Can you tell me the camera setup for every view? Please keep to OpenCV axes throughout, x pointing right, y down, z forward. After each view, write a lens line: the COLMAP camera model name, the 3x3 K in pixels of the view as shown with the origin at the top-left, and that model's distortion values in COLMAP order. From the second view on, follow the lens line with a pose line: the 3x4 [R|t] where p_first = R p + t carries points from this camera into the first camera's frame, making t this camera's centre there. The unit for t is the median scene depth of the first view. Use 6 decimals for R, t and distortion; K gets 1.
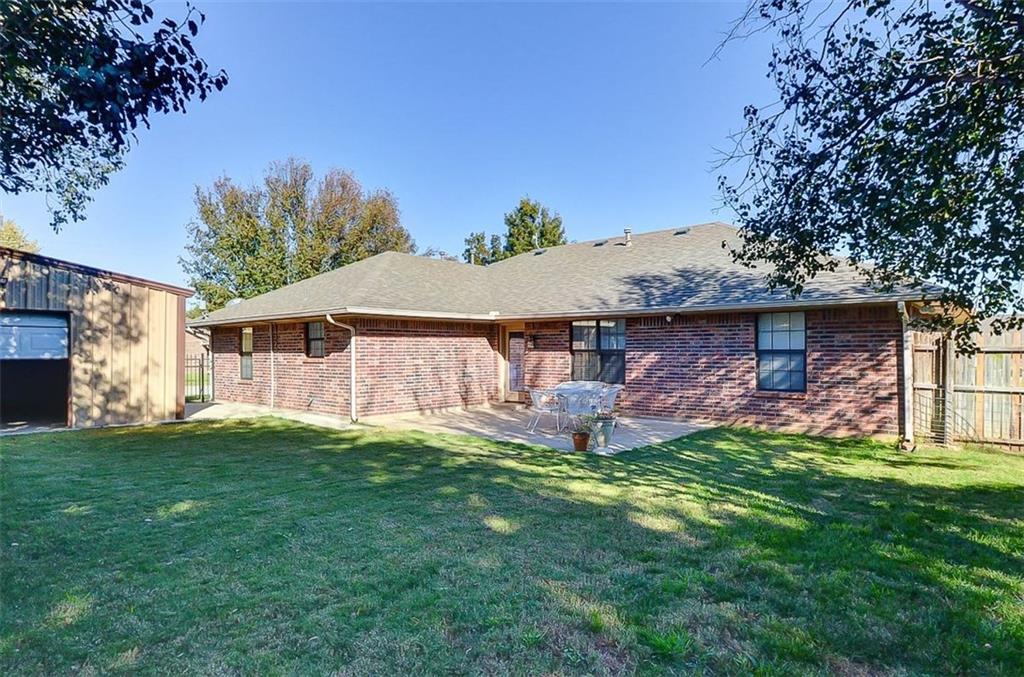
lens RADIAL K [[546.6, 0, 508.7], [0, 546.6, 344.1], [0, 0, 1]] dist [-0.000524, -0.001369]
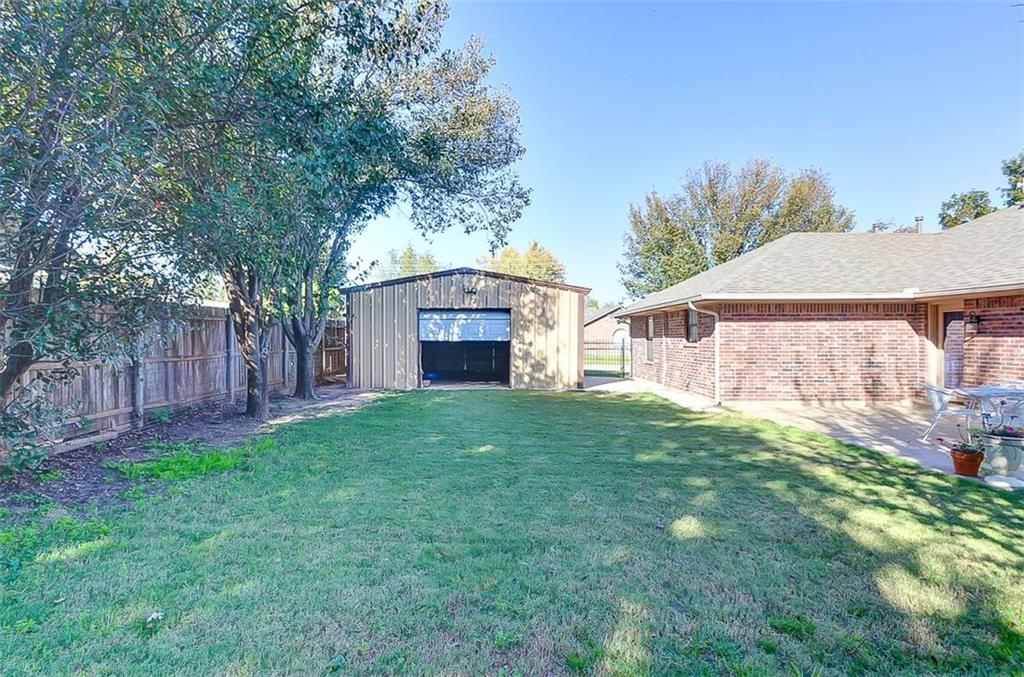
lens RADIAL K [[489.5, 0, 509.7], [0, 489.5, 335.4], [0, 0, 1]] dist [-0.001620, -0.002912]
pose [[0.678440, 0.000267, -0.734656, 0.139473], [0.006052, 0.999964, 0.005951, 0.003885], [0.734631, -0.008483, 0.678414, 0.094882]]
